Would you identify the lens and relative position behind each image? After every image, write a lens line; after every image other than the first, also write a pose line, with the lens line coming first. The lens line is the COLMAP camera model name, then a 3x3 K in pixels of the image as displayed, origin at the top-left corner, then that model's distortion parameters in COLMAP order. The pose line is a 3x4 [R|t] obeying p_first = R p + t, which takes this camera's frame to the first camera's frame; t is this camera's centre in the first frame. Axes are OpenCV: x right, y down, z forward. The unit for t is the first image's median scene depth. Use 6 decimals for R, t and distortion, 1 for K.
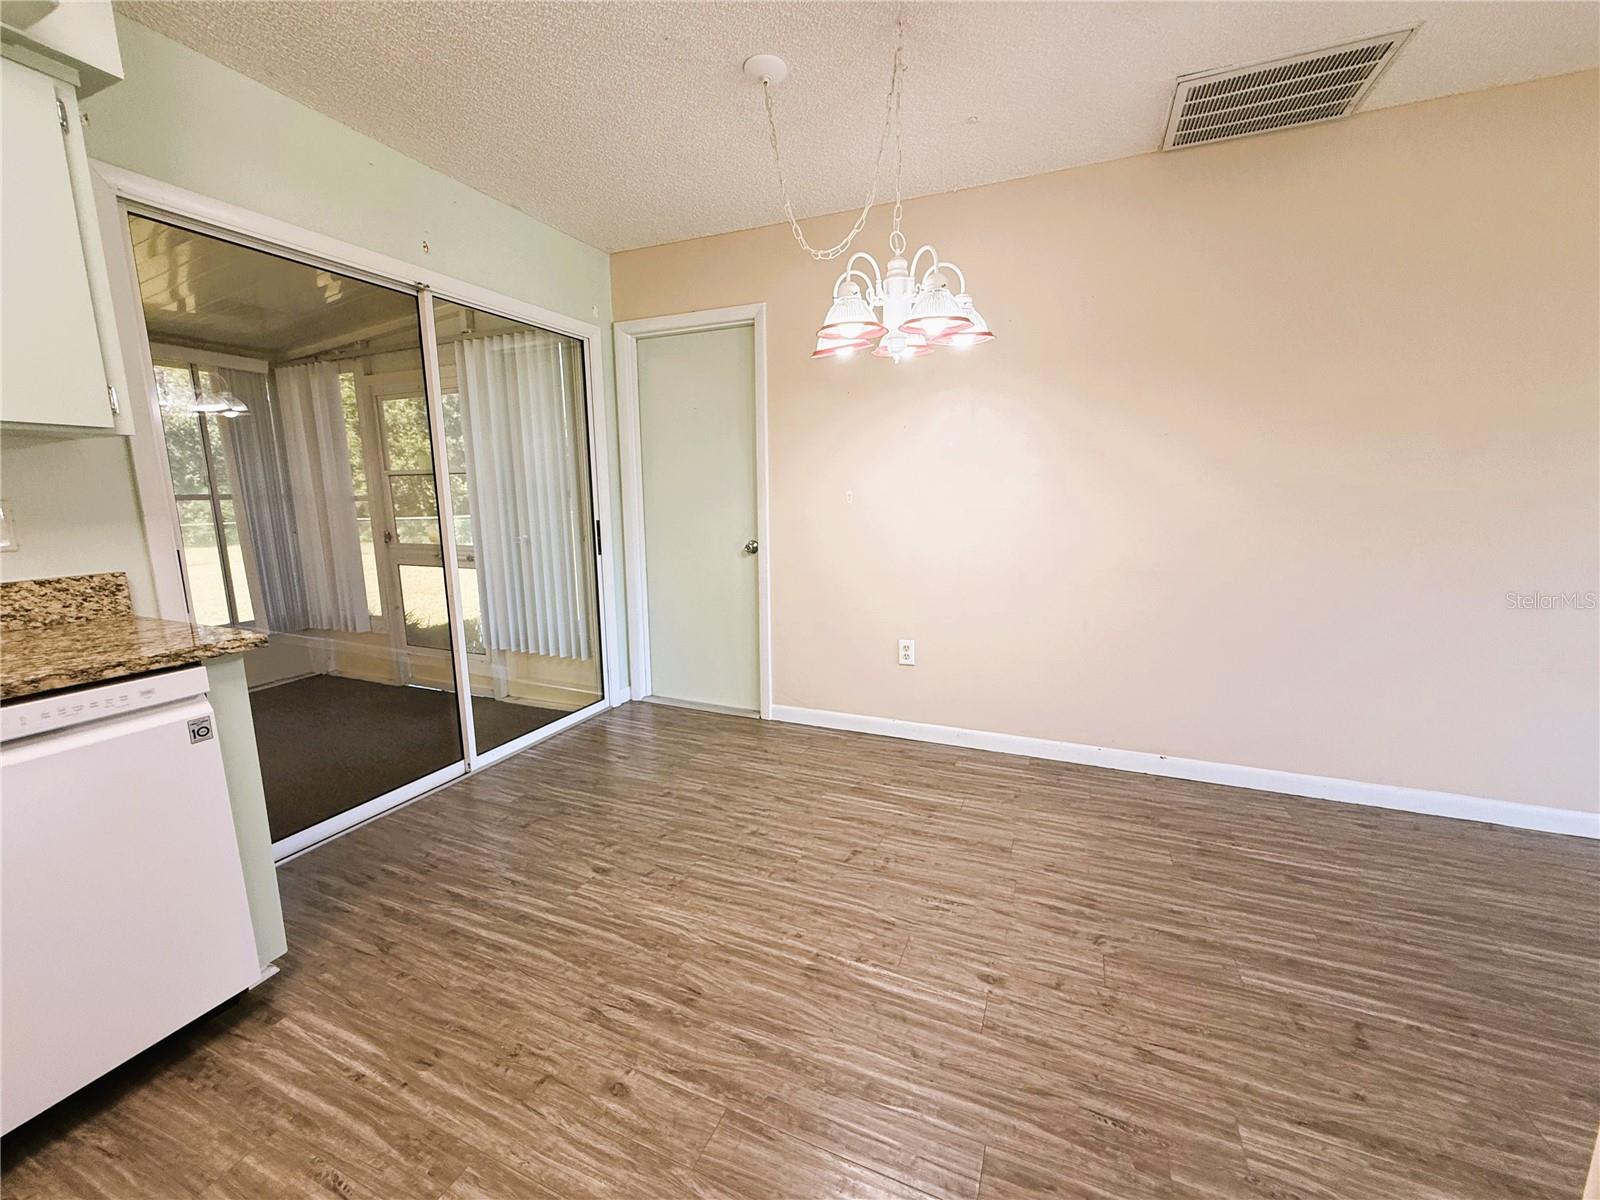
lens RADIAL K [[639.2, 0, 795.2], [0, 639.2, 599.6], [0, 0, 1]] dist [0.000811, 0.000200]
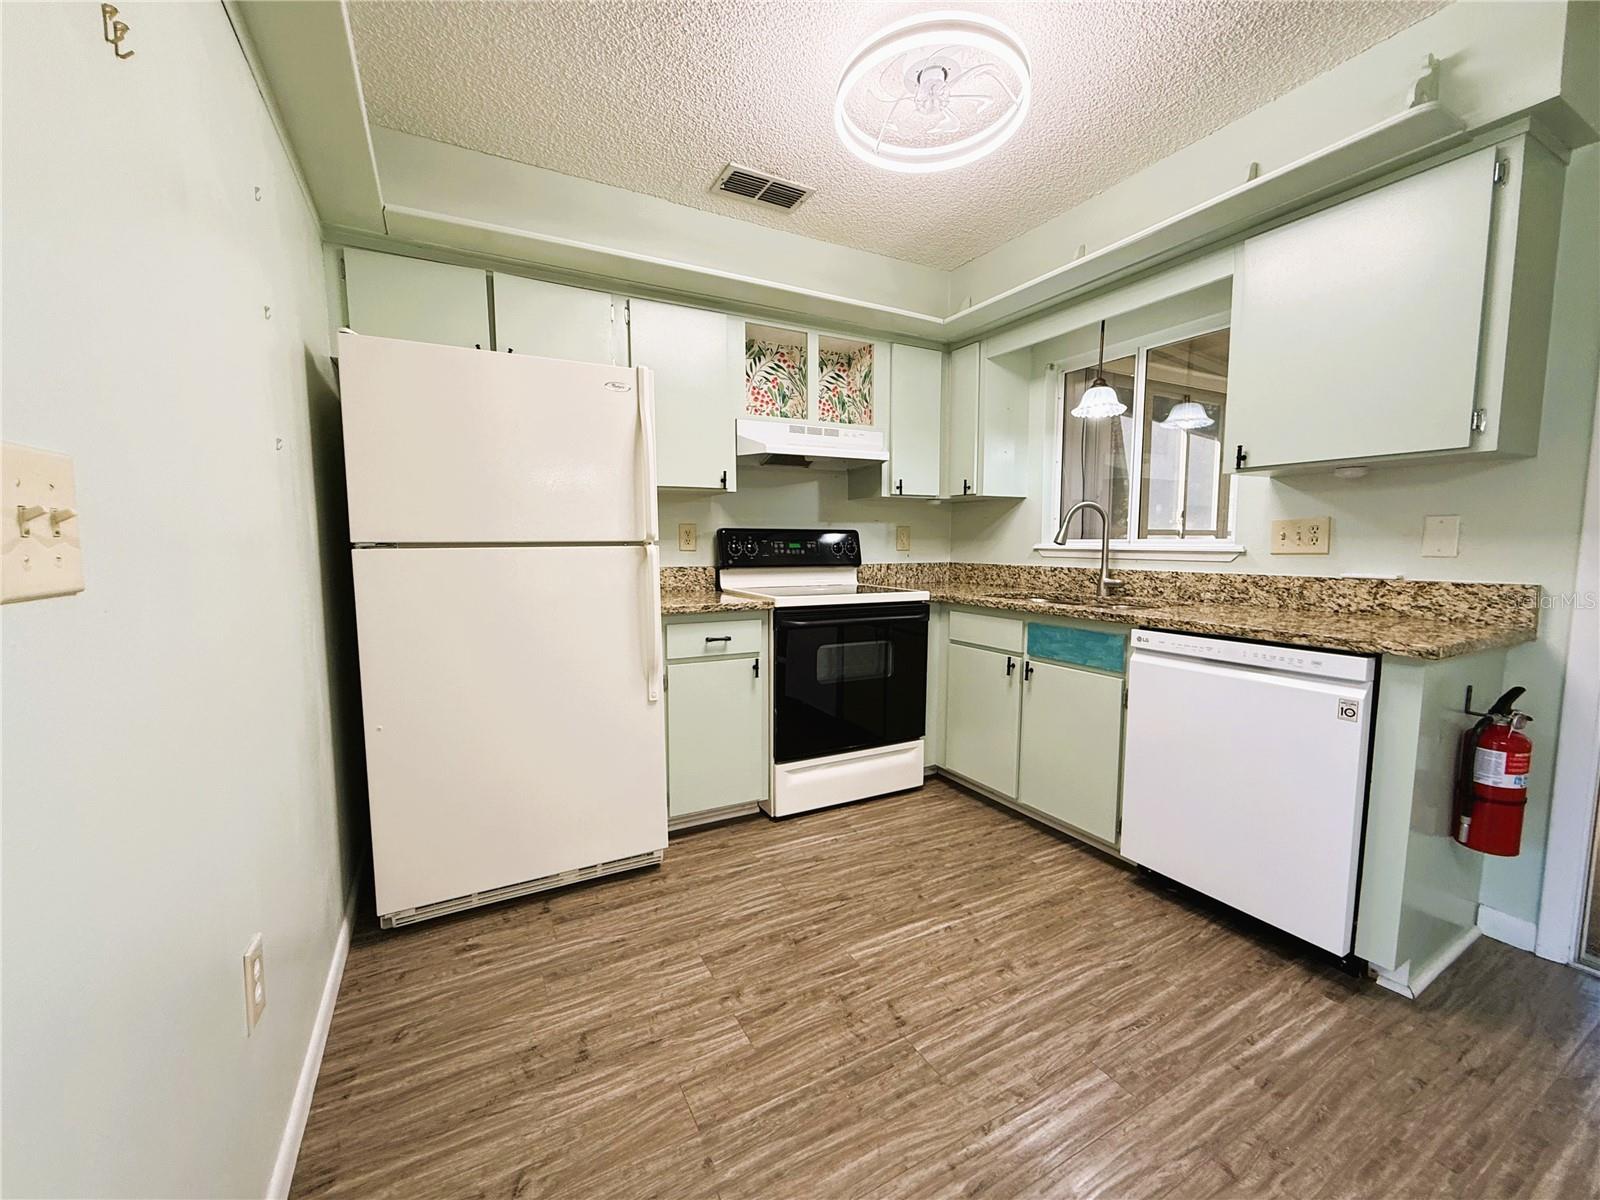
lens RADIAL K [[639.2, 0, 795.2], [0, 639.2, 599.6], [0, 0, 1]] dist [0.000811, 0.000200]
pose [[-0.617115, 0.082378, -0.782549, 0.562376], [-0.124302, 0.971812, 0.200326, -0.095733], [0.776993, 0.220897, -0.589480, 0.856534]]
